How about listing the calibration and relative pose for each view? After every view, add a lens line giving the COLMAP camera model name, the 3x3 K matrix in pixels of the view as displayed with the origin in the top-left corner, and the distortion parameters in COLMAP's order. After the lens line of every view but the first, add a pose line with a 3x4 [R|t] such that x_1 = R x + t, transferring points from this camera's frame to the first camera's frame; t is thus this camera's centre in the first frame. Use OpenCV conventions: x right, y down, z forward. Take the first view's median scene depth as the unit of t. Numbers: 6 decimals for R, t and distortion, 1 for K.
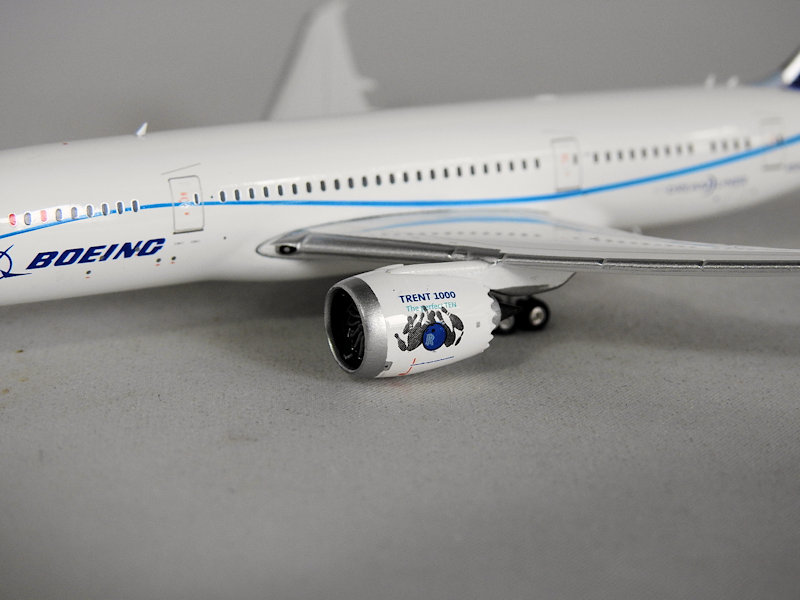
lens RADIAL K [[2451.0, 0, 400.0], [0, 2451.0, 300.0], [0, 0, 1]] dist [-0.139232, -16.878455]
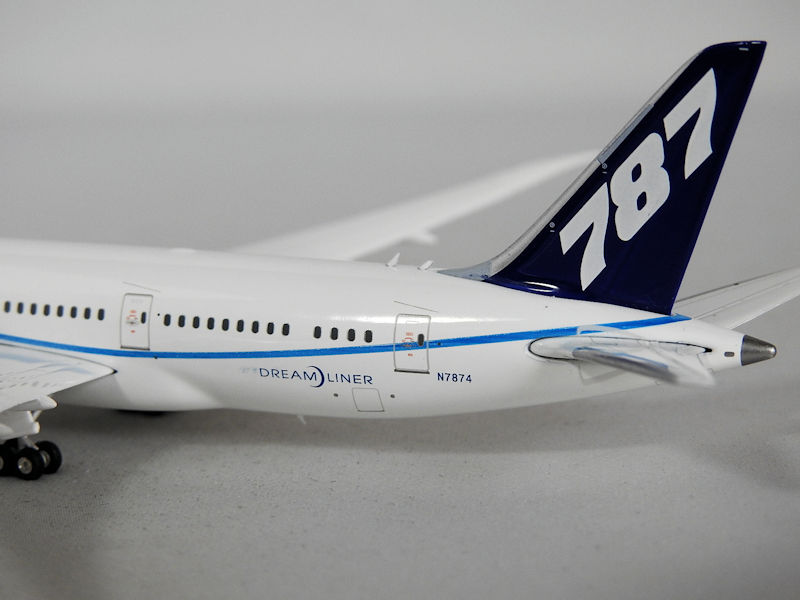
lens RADIAL K [[2451.0, 0, 400.0], [0, 2451.0, 300.0], [0, 0, 1]] dist [-0.139232, -16.878455]
pose [[0.596978, 0.137590, -0.790371, 0.947694], [-0.179544, 0.983108, 0.035530, -0.126021], [0.781909, 0.120696, 0.611597, 0.559930]]
